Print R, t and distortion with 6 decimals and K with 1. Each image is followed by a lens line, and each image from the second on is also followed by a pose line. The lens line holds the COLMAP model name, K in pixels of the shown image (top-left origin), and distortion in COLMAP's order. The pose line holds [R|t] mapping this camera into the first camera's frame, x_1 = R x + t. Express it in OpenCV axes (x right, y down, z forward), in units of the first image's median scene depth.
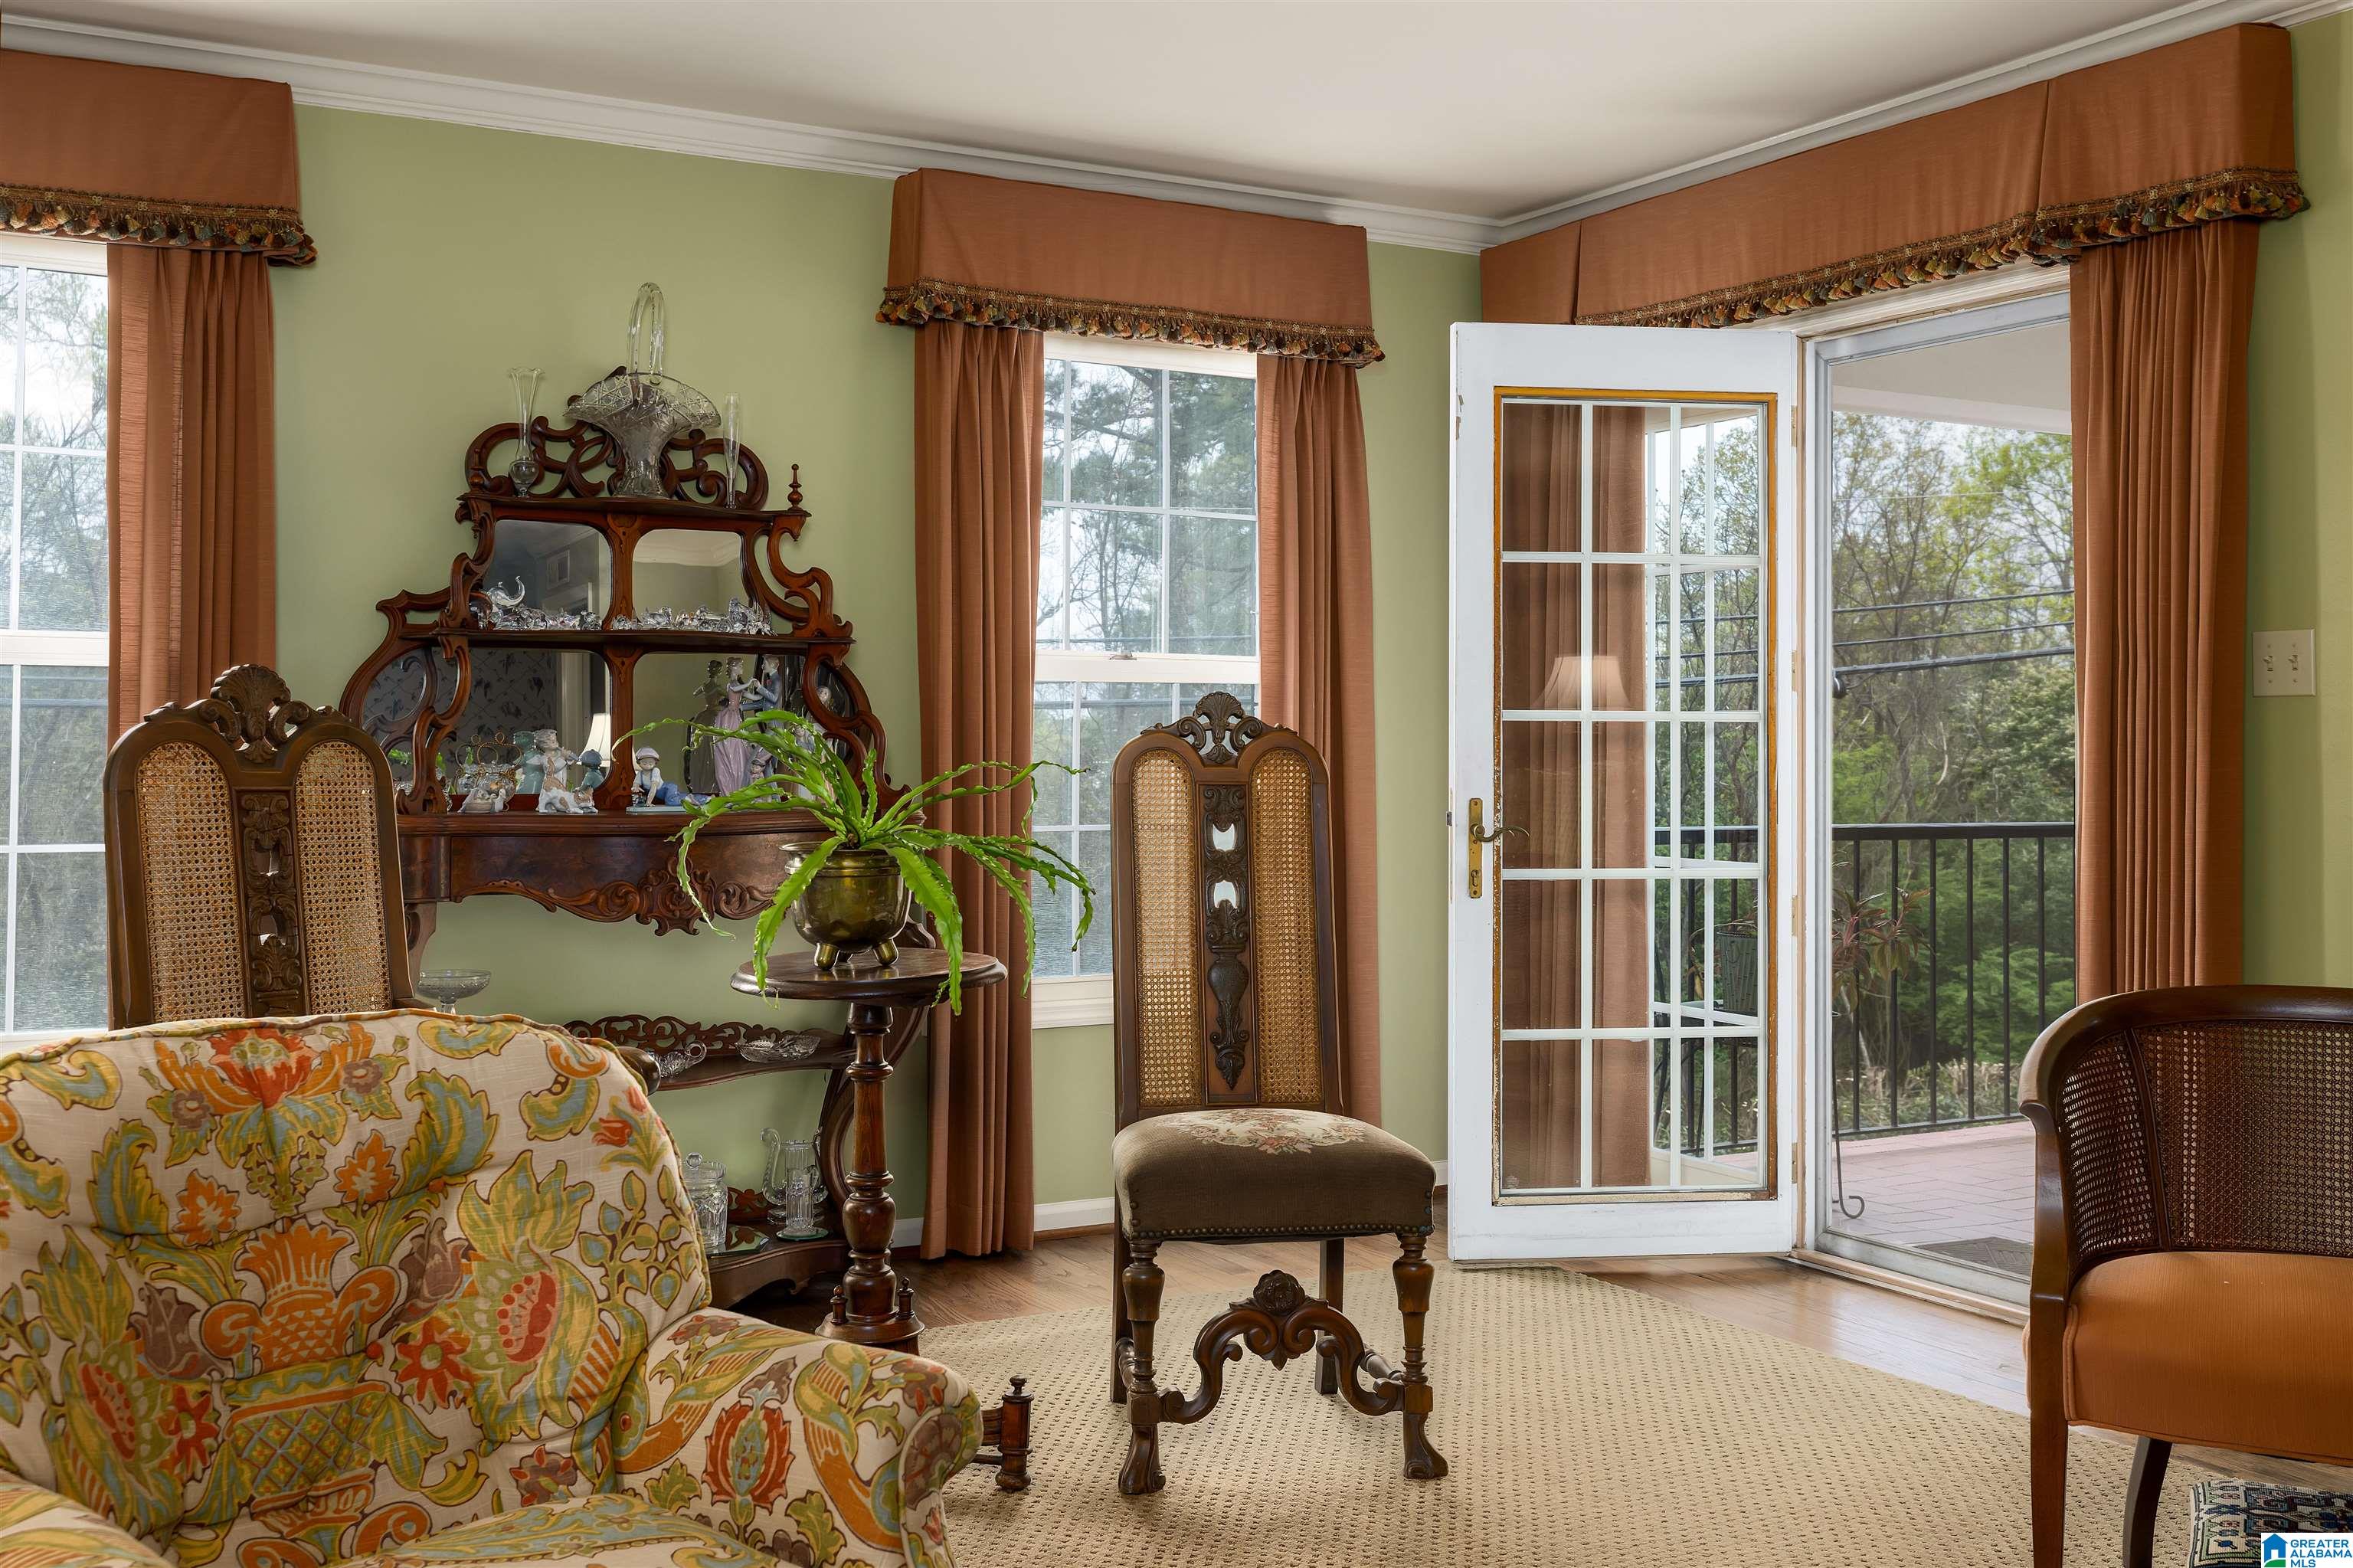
lens RADIAL K [[2325.2, 0, 1184.9], [0, 2325.2, 770.1], [0, 0, 1]] dist [0.001790, 0.000000]
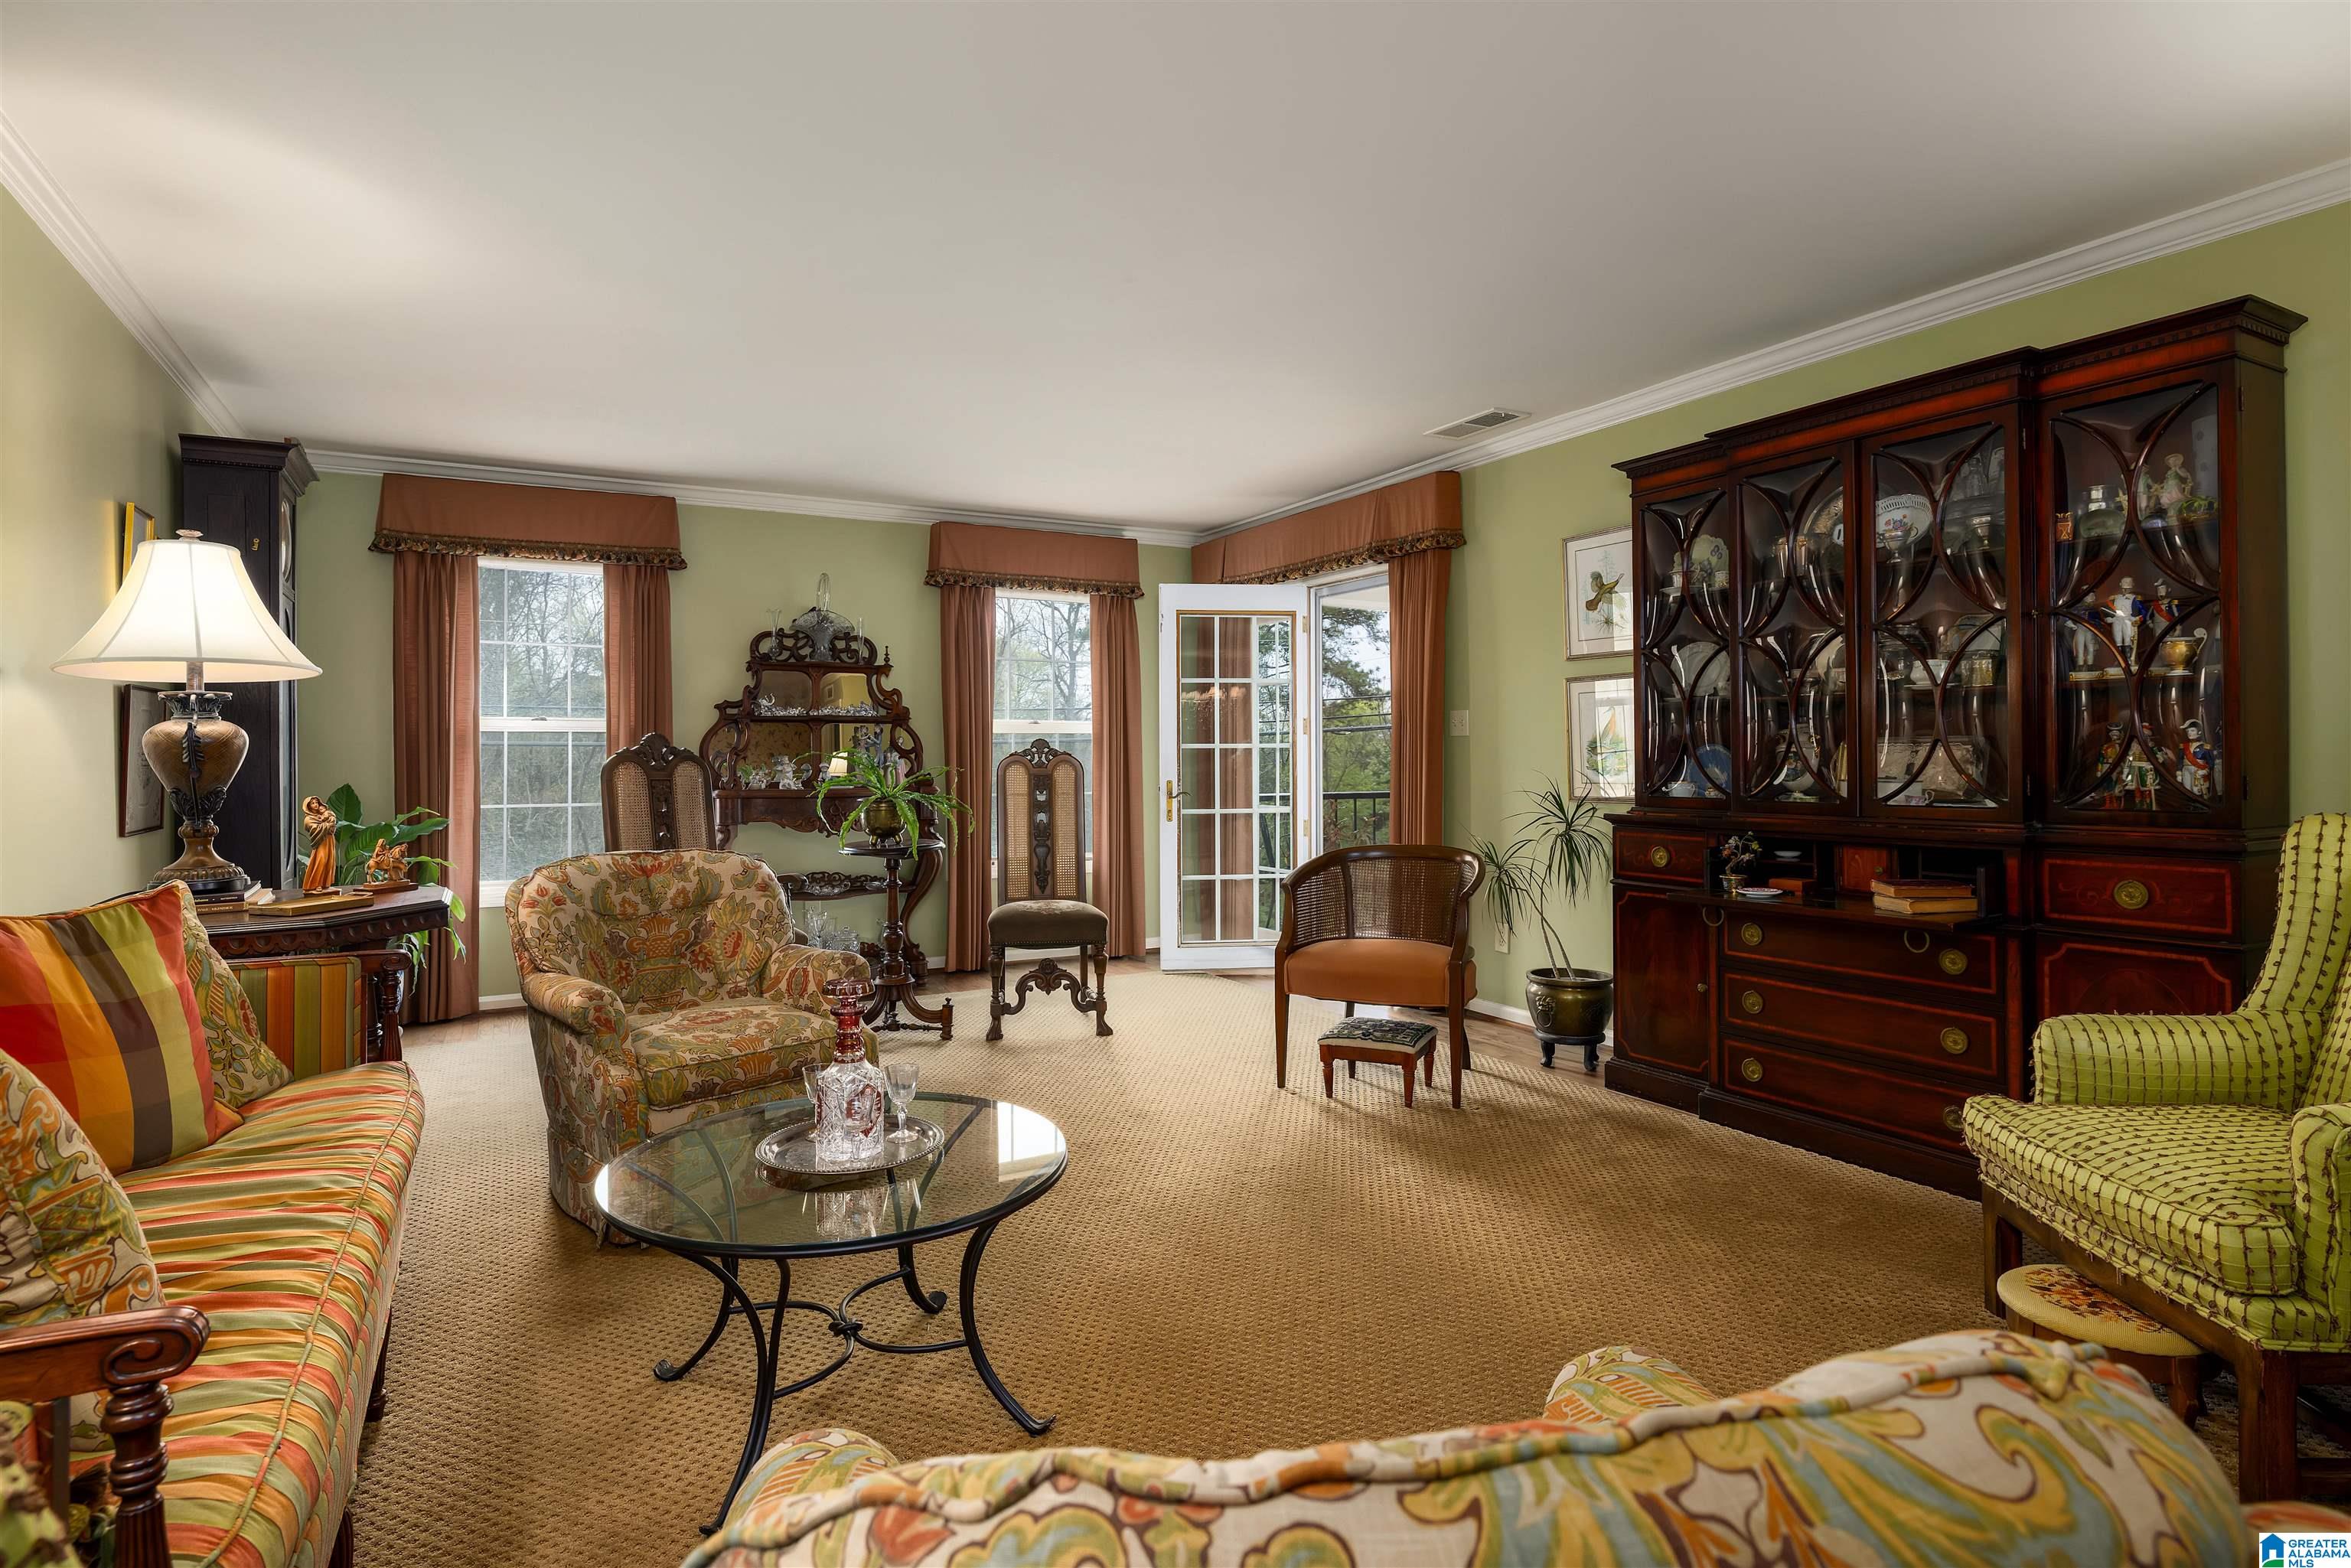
lens RADIAL K [[1177.8, 0, 1159.1], [0, 1177.8, 792.7], [0, 0, 1]] dist [-0.003976, -0.000563]
pose [[0.999941, -0.009521, -0.005183, 0.141600], [0.009612, 0.999795, 0.017813, 0.003765], [0.005012, -0.017862, 0.999828, -0.271412]]
